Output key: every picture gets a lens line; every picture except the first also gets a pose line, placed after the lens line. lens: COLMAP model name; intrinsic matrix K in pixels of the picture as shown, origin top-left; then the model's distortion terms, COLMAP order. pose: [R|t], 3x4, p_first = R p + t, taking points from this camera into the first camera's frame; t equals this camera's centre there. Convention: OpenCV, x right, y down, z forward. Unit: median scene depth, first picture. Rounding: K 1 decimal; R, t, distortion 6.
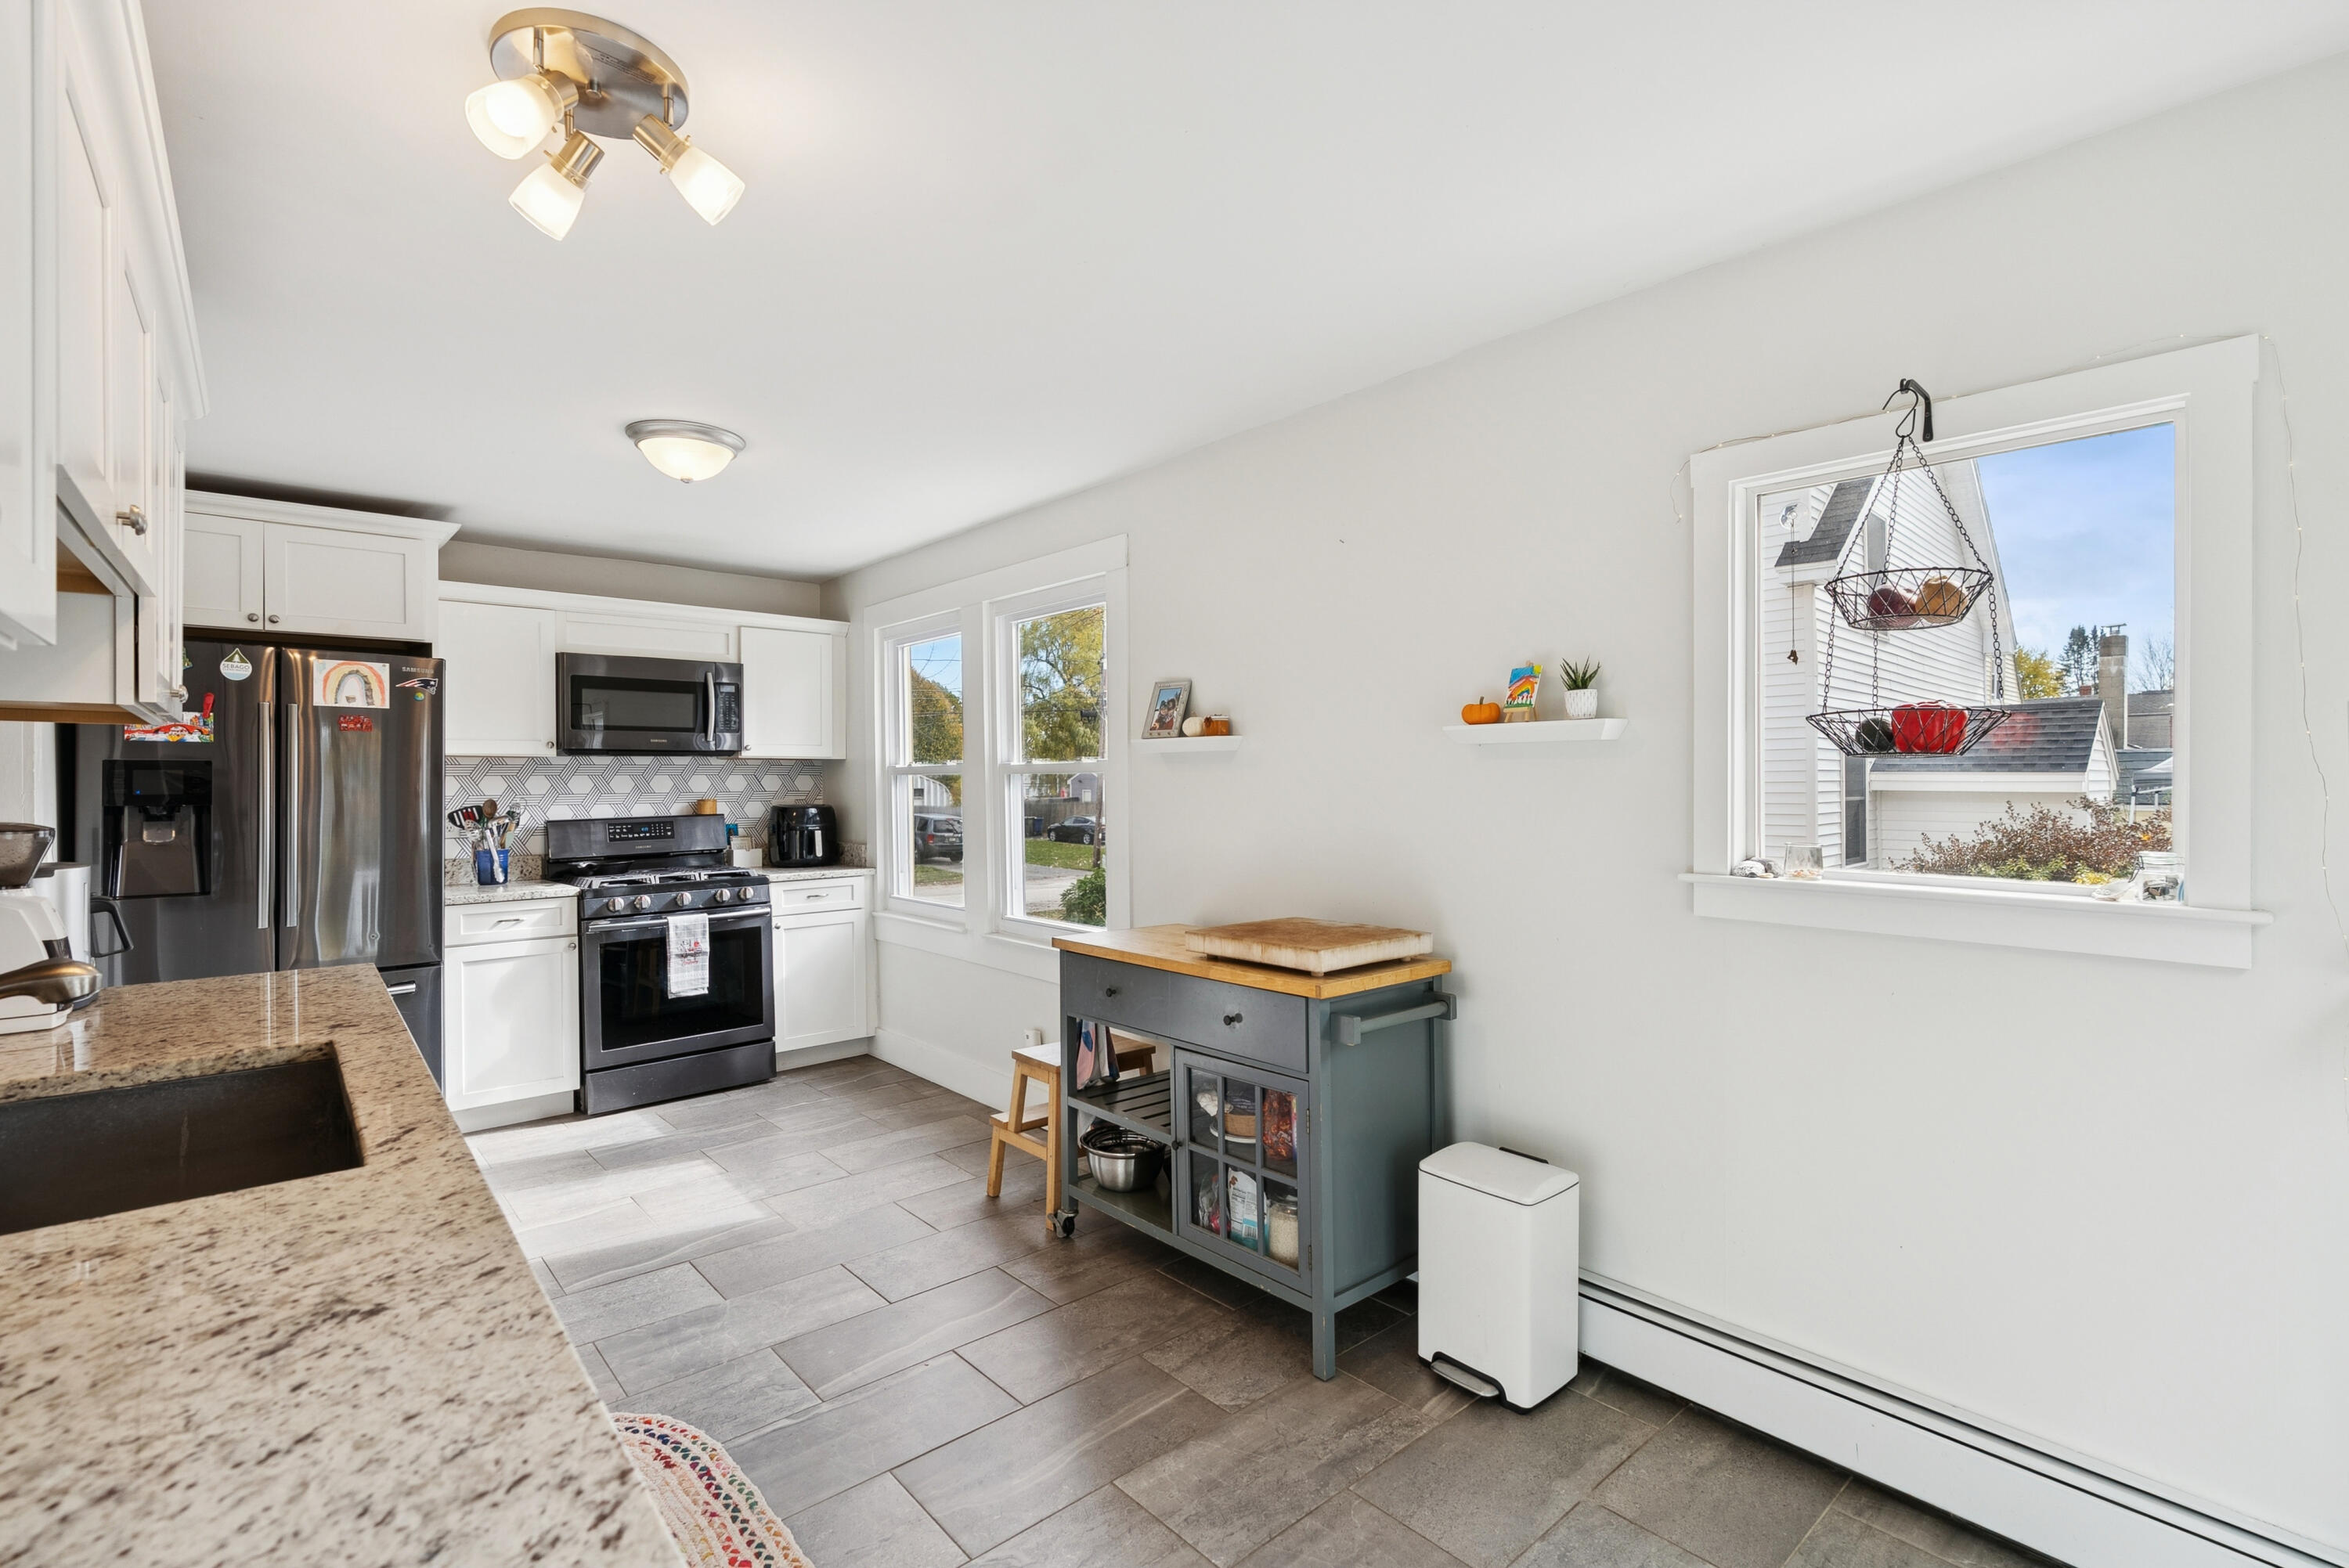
lens RADIAL K [[1062.6, 0, 1168.9], [0, 1062.6, 779.2], [0, 0, 1]] dist [-0.011929, 0.001652]
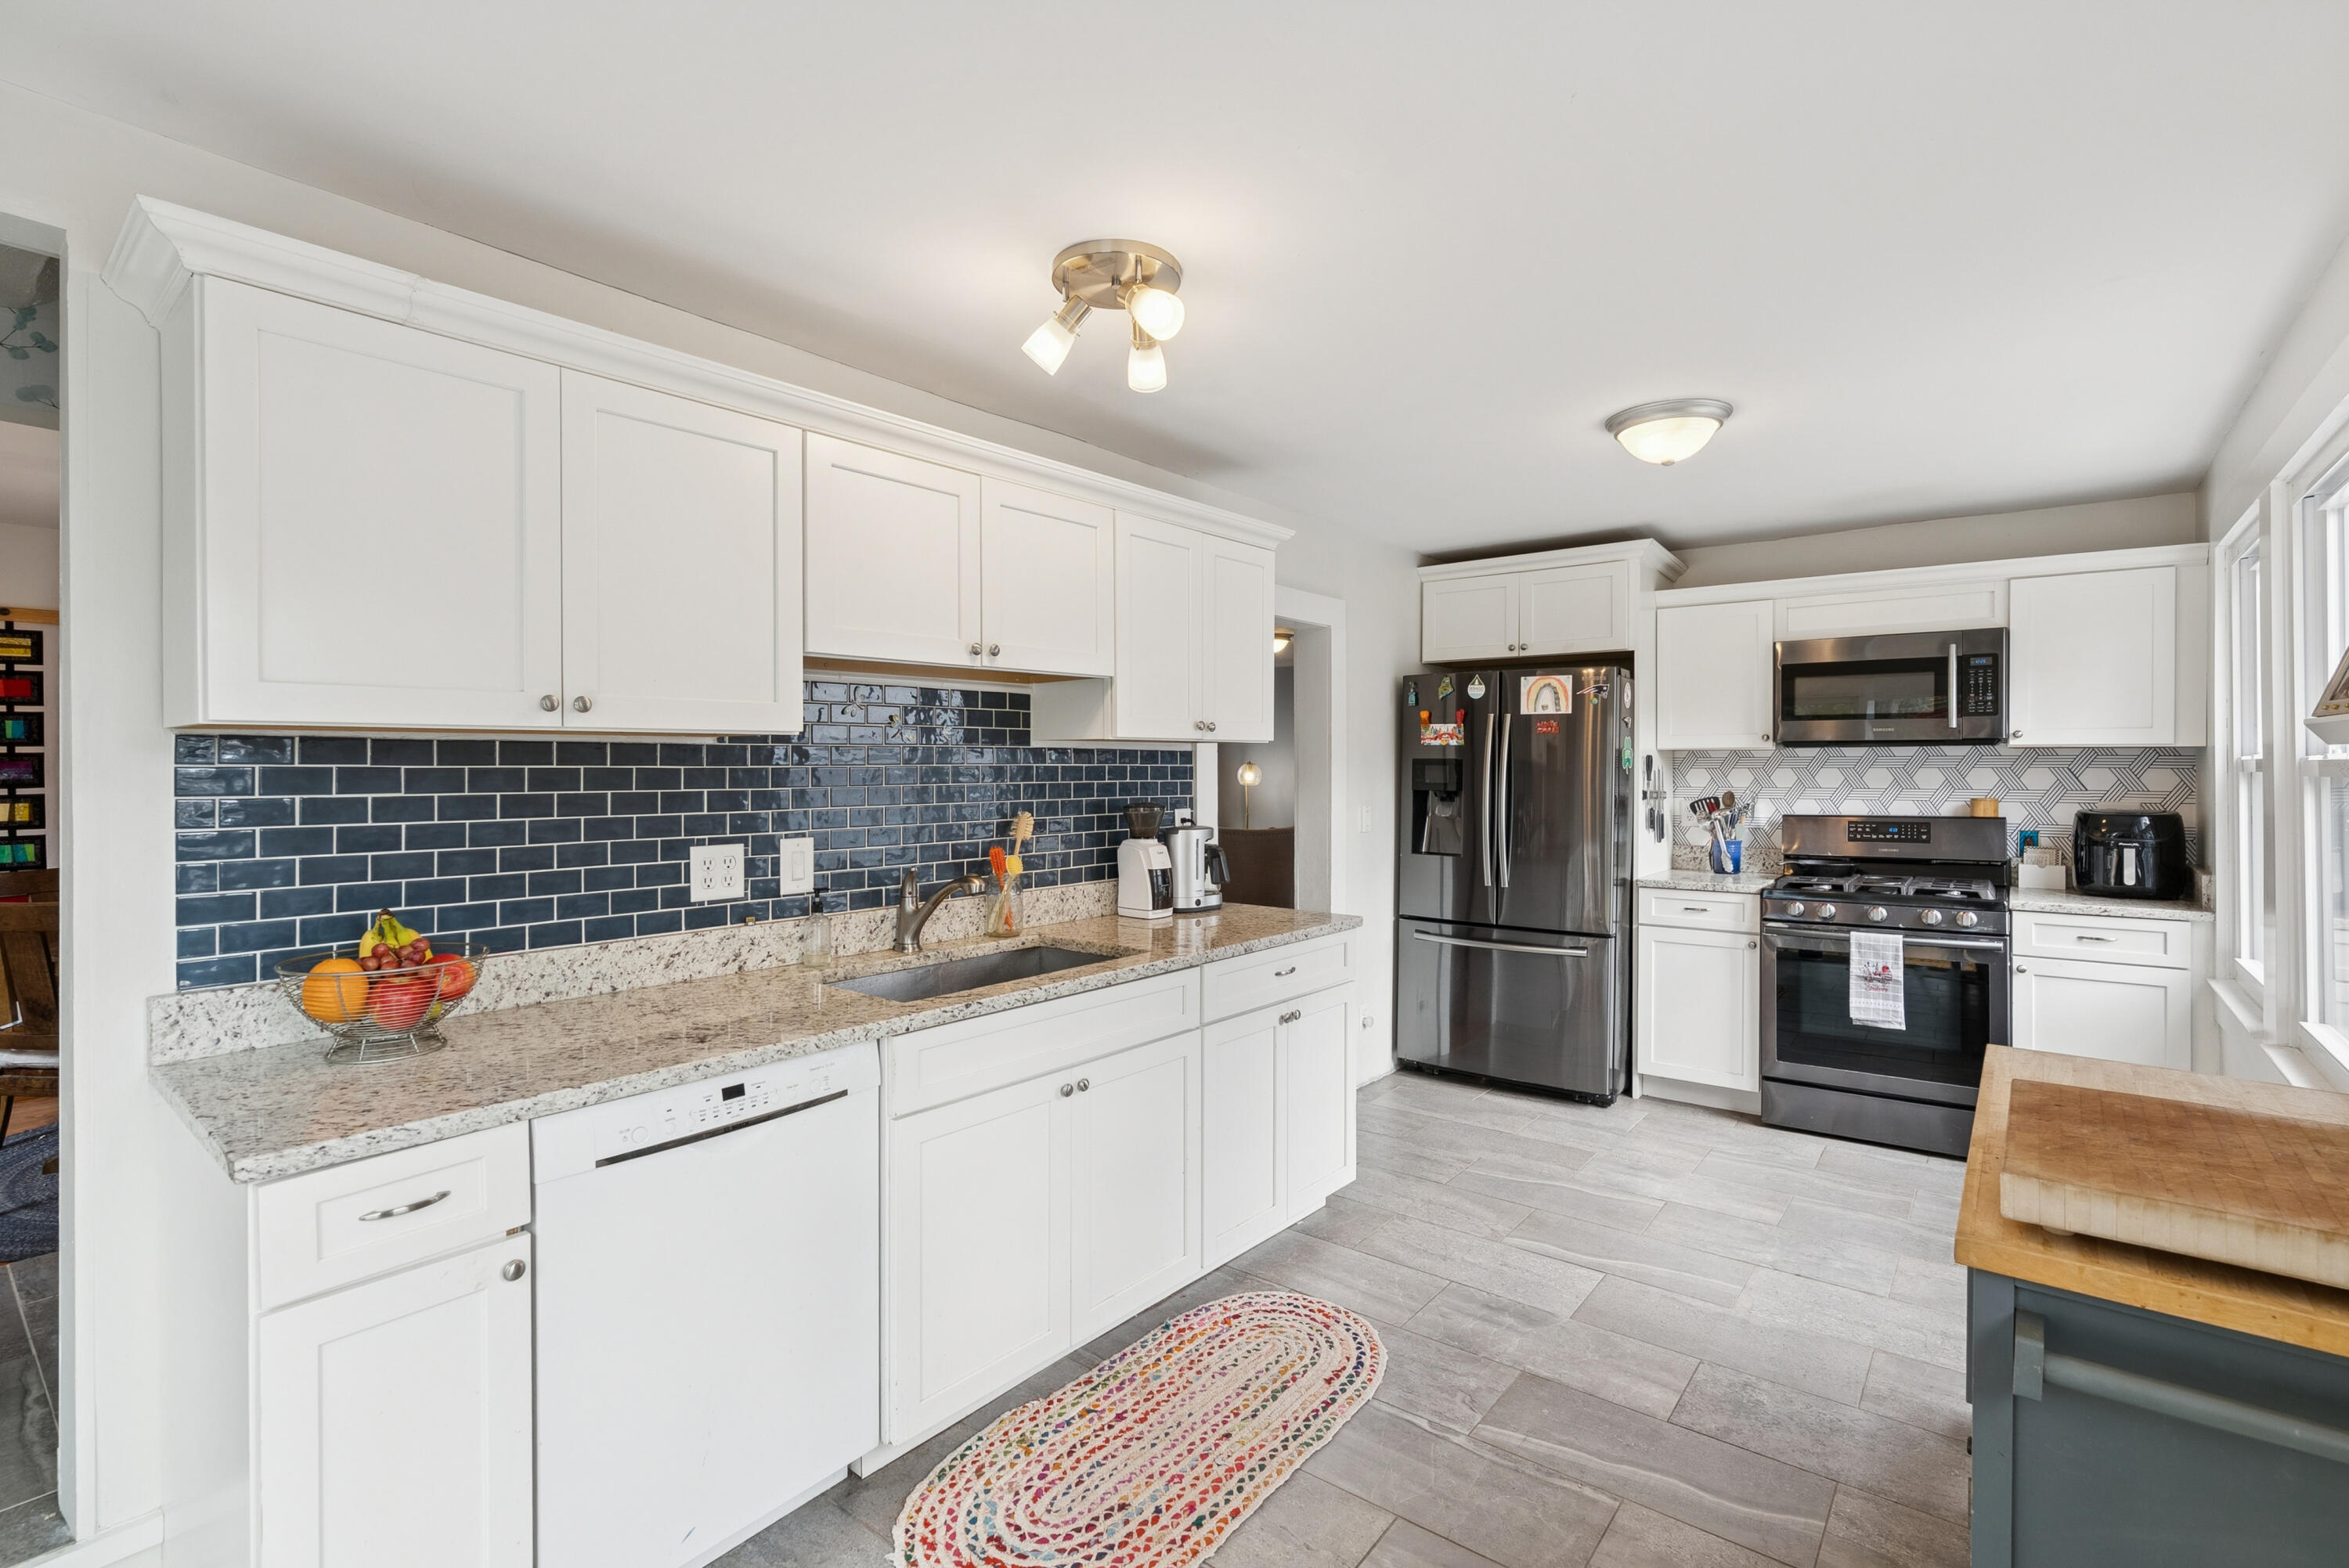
lens RADIAL K [[1062.6, 0, 1171.1], [0, 1062.6, 771.6], [0, 0, 1]] dist [-0.011929, 0.001652]
pose [[0.183386, 0.013170, -0.982953, 0.280205], [-0.000209, 0.999911, 0.013359, -0.014386], [0.983041, -0.002244, 0.183373, 0.278381]]
